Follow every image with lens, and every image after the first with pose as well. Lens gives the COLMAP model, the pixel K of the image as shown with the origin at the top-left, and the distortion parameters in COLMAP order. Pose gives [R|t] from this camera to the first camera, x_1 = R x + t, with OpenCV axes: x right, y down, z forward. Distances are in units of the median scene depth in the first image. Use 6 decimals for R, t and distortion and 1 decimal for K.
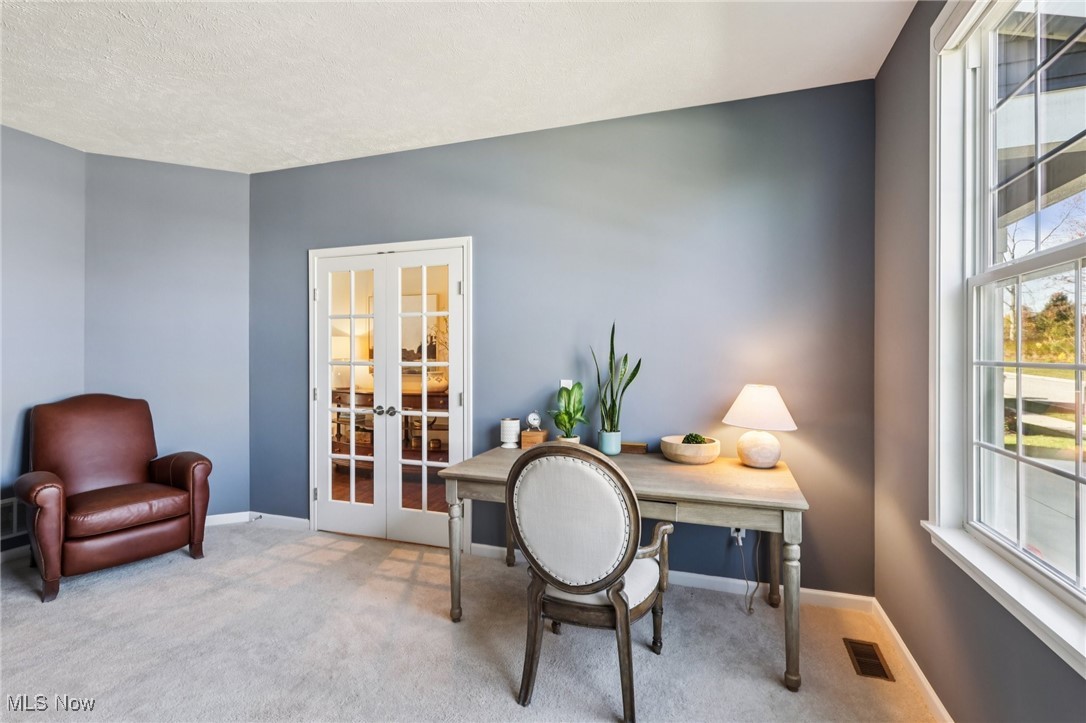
lens RADIAL K [[504.6, 0, 544.9], [0, 504.6, 353.0], [0, 0, 1]] dist [-0.003151, -0.000307]
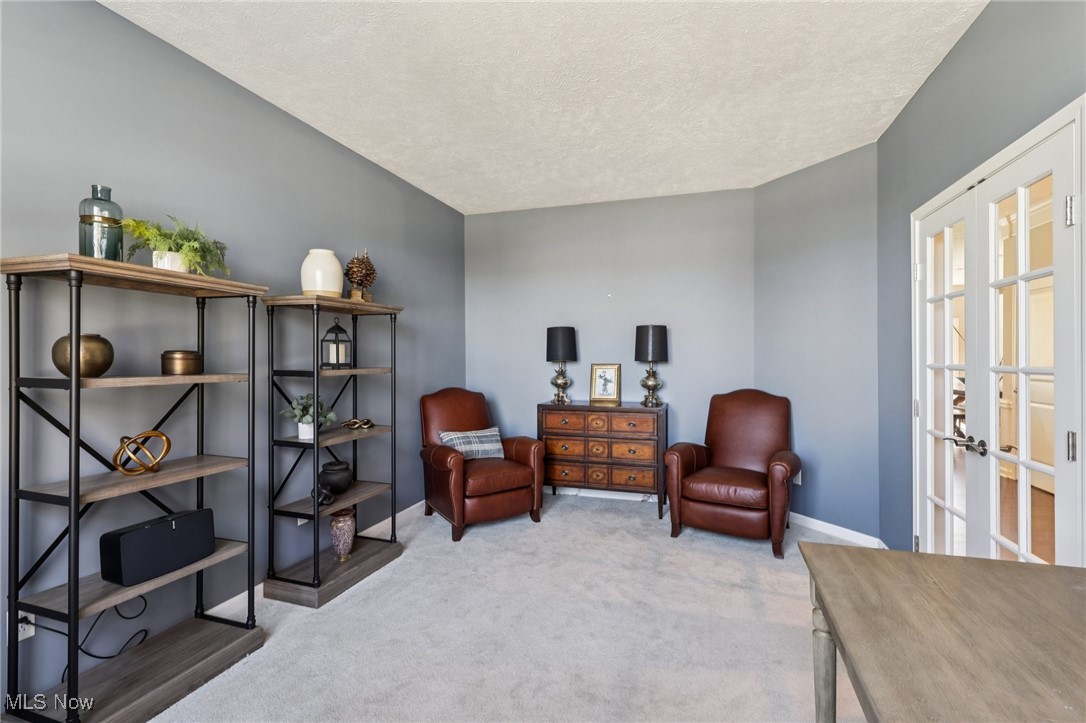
lens RADIAL K [[504.6, 0, 545.0], [0, 504.6, 362.9], [0, 0, 1]] dist [-0.003151, -0.000307]
pose [[0.025936, 0.006383, -0.999643, 0.348090], [0.007129, 0.999953, 0.006570, 0.009410], [0.999638, -0.007297, 0.025889, 0.585148]]
